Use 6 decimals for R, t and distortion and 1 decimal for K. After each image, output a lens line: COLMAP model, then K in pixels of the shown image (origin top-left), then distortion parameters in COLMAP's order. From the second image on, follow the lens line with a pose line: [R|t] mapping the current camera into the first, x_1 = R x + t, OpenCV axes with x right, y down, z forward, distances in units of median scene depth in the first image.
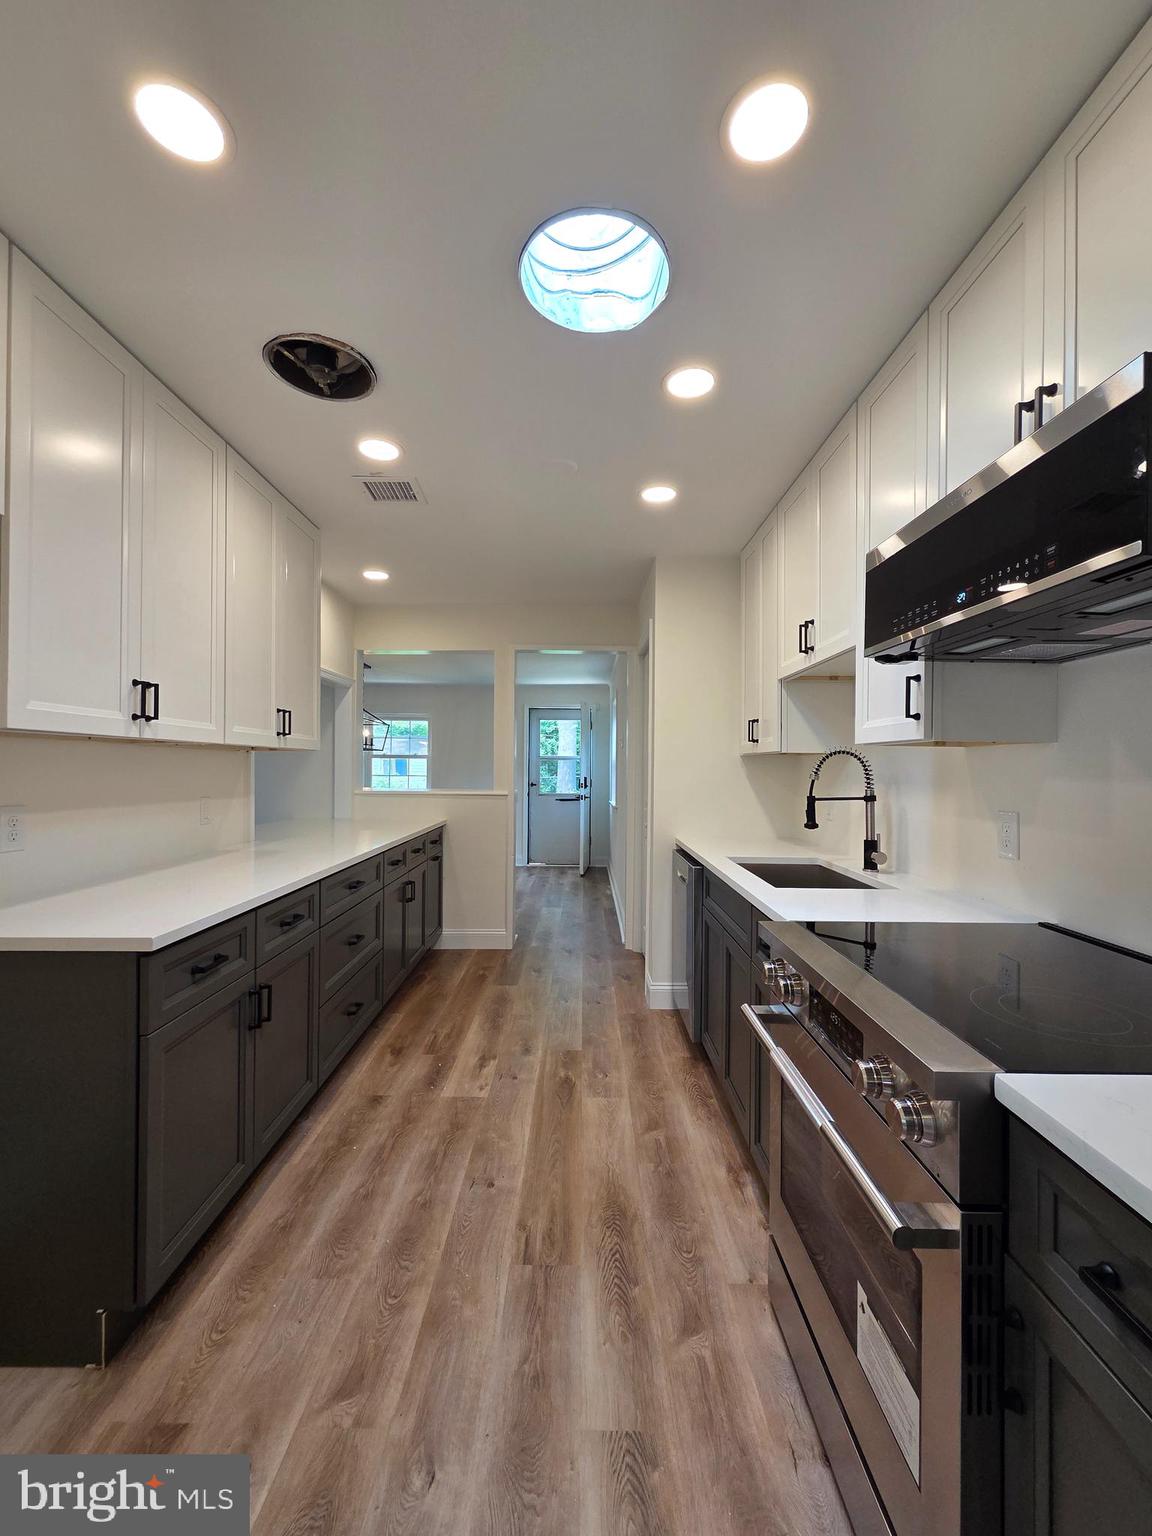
lens RADIAL K [[627.7, 0, 576.8], [0, 627.7, 761.2], [0, 0, 1]] dist [0.005260, -0.001611]
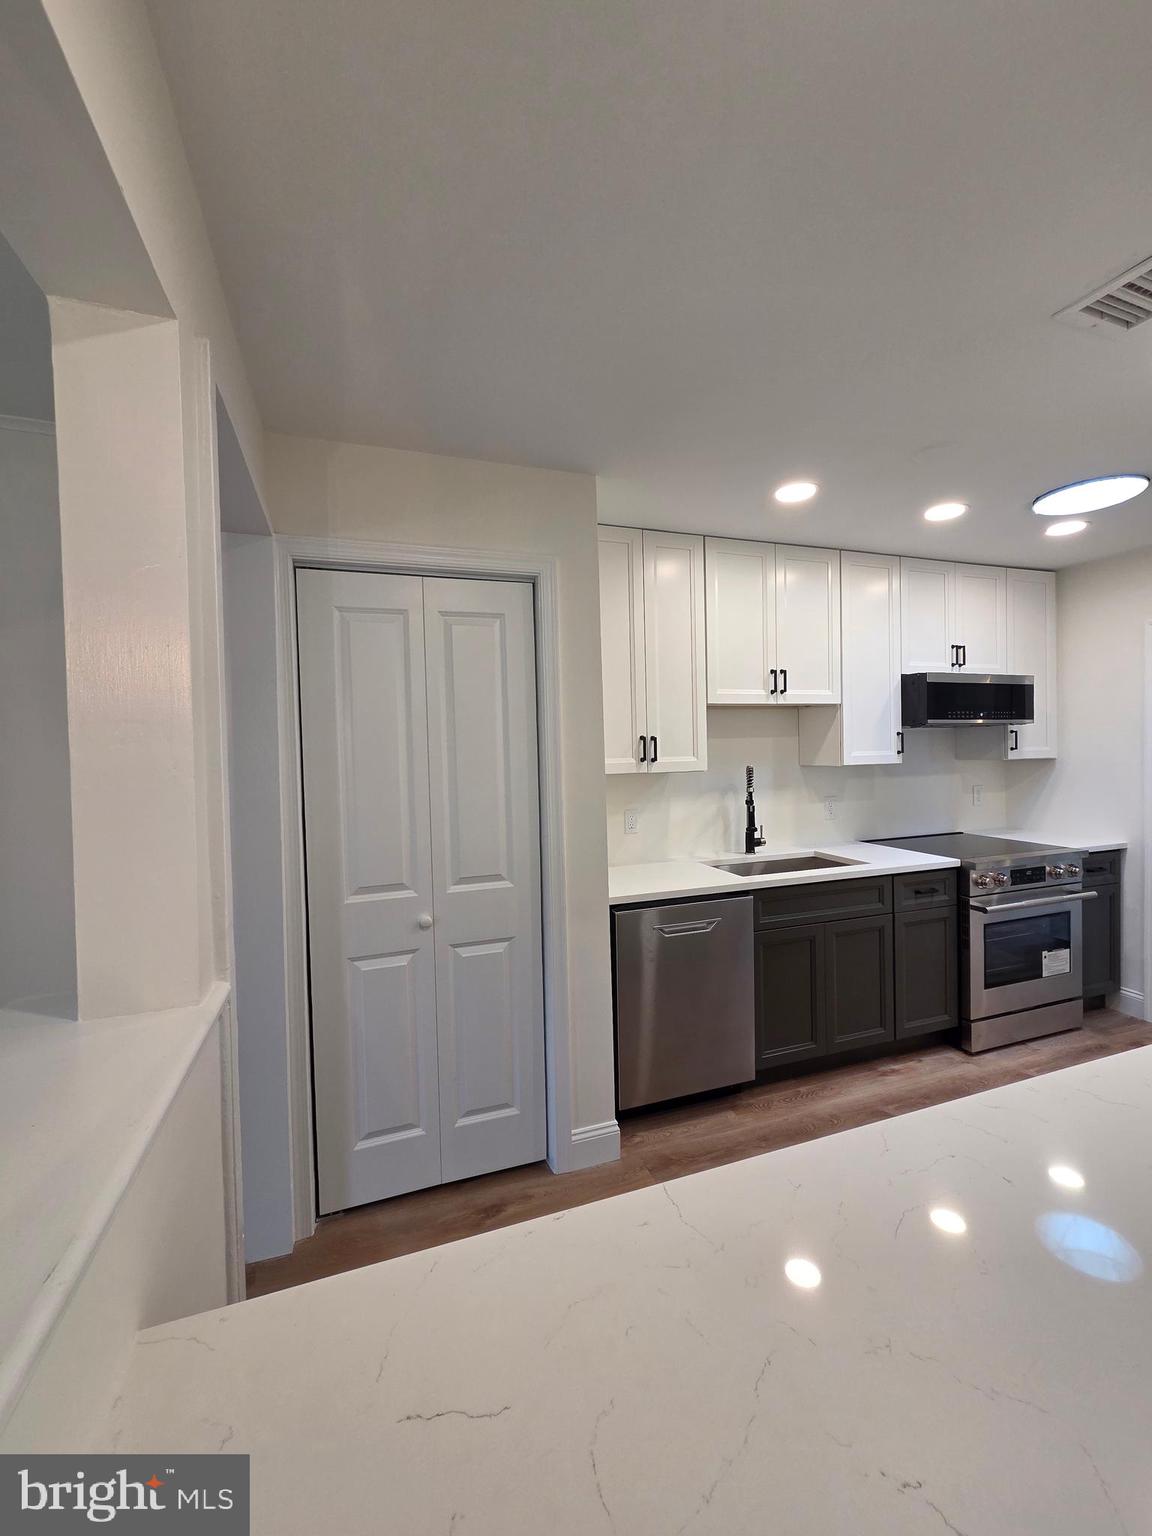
lens RADIAL K [[627.7, 0, 575.8], [0, 627.7, 762.1], [0, 0, 1]] dist [0.005260, -0.001611]
pose [[-0.335959, -0.024298, 0.941563, -0.820973], [0.009558, 0.999528, 0.029204, -0.085451], [-0.941828, 0.018811, -0.335568, 2.109851]]
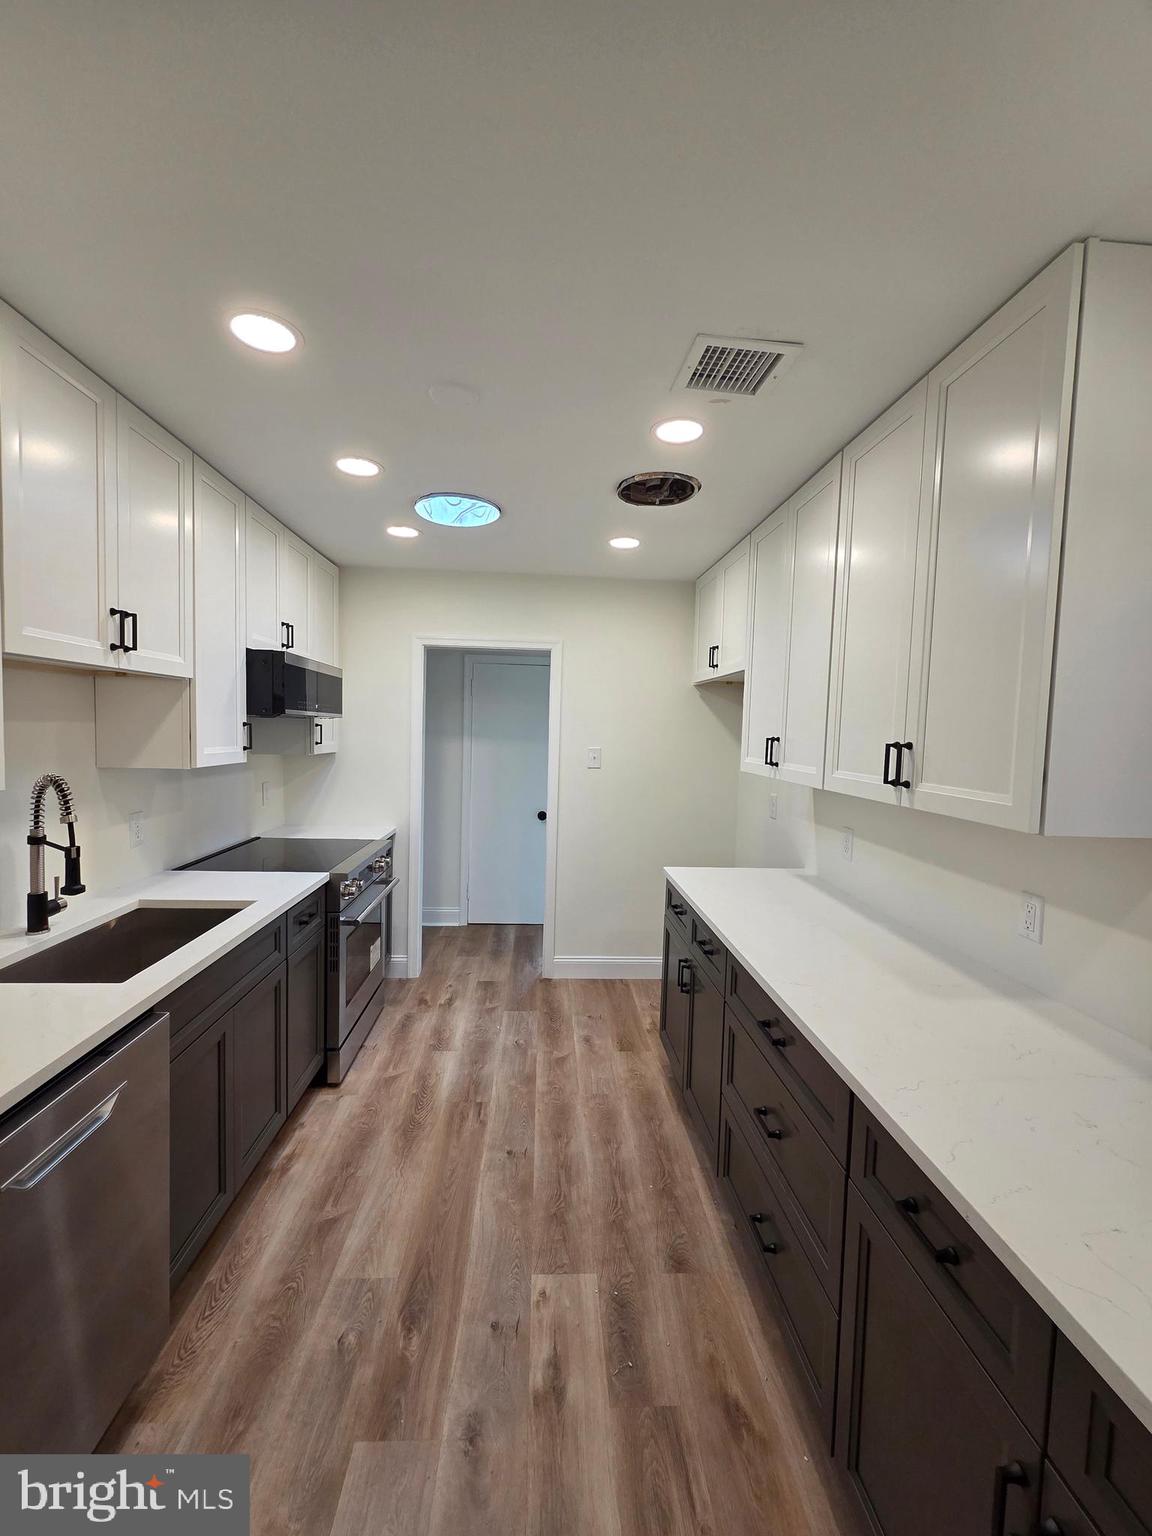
lens RADIAL K [[627.7, 0, 576.6], [0, 627.7, 762.6], [0, 0, 1]] dist [0.005260, -0.001611]
pose [[-0.997493, -0.030734, -0.063747, -0.159413], [-0.033535, 0.998497, 0.043351, -0.104231], [0.062319, 0.045380, -0.997024, 2.080689]]
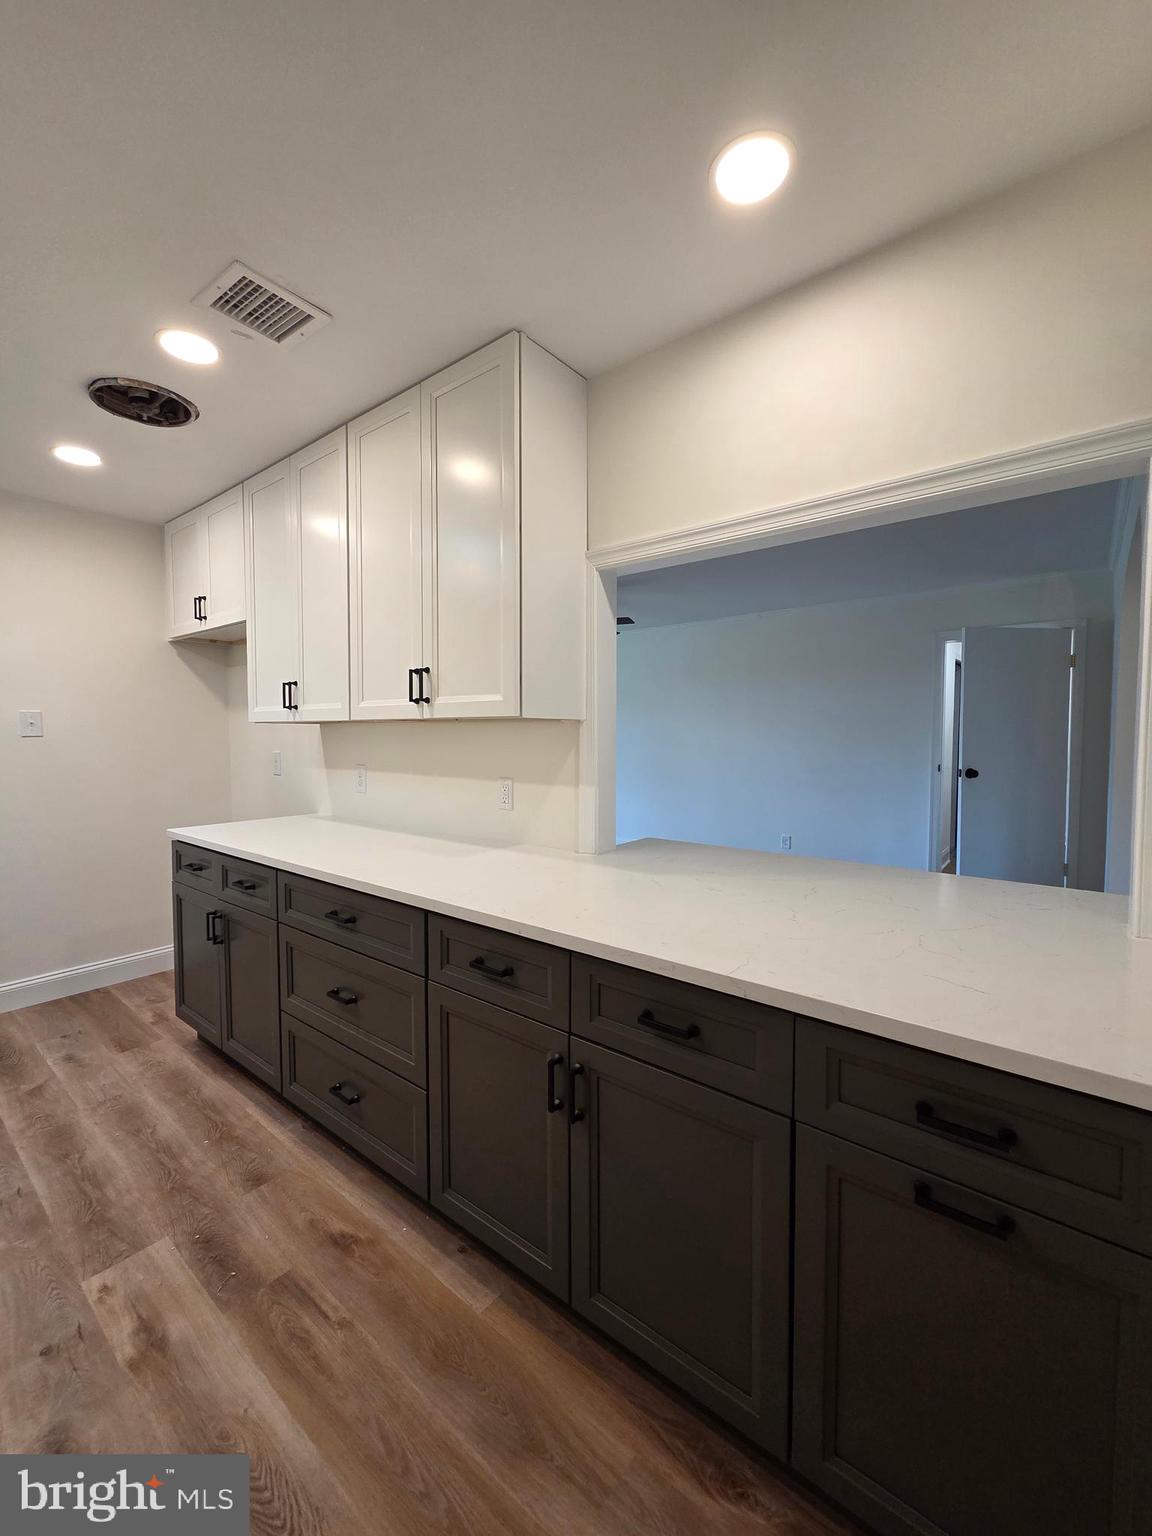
lens RADIAL K [[627.7, 0, 575.4], [0, 627.7, 762.1], [0, 0, 1]] dist [0.005260, -0.001611]
pose [[-0.631448, 0.031946, -0.774760, 0.015828], [0.005518, 0.999311, 0.036707, 0.006538], [0.775398, 0.018903, -0.631189, 2.152377]]
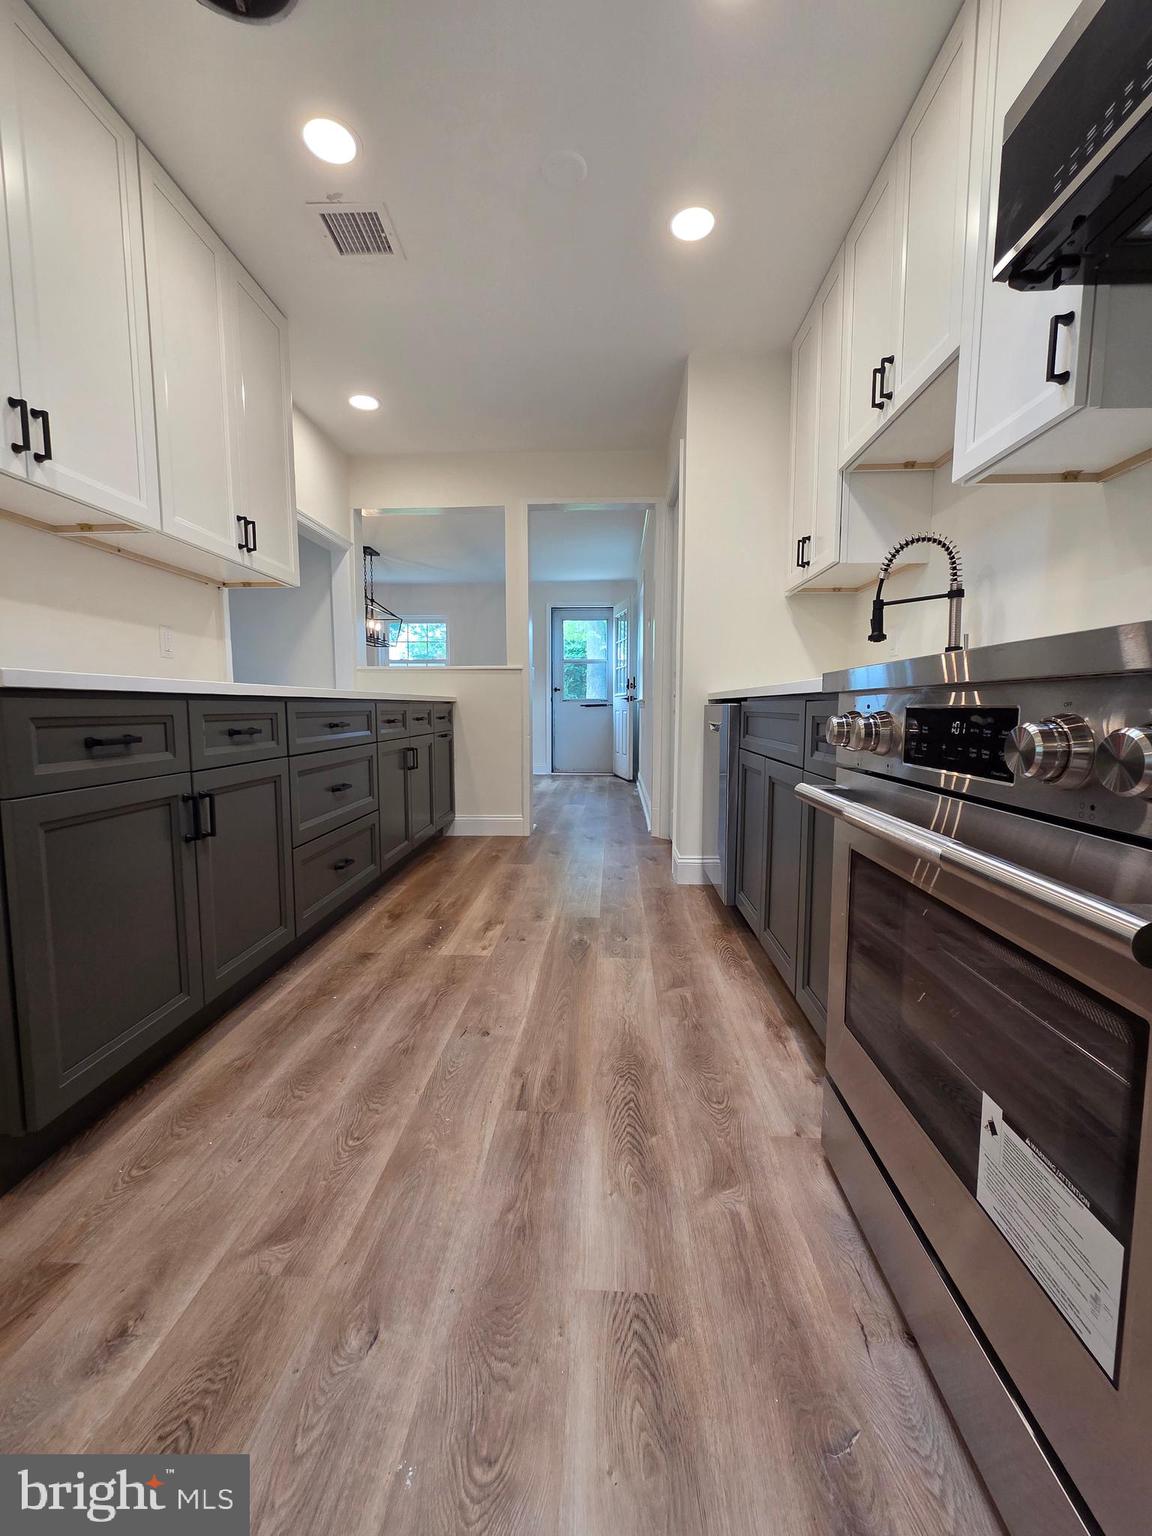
lens RADIAL K [[627.7, 0, 576.6], [0, 627.7, 762.2], [0, 0, 1]] dist [0.005260, -0.001611]
pose [[0.998783, -0.003150, -0.049212, 0.028977], [0.007988, 0.995114, 0.098412, 0.217885], [0.048661, -0.098685, 0.993928, 0.189762]]
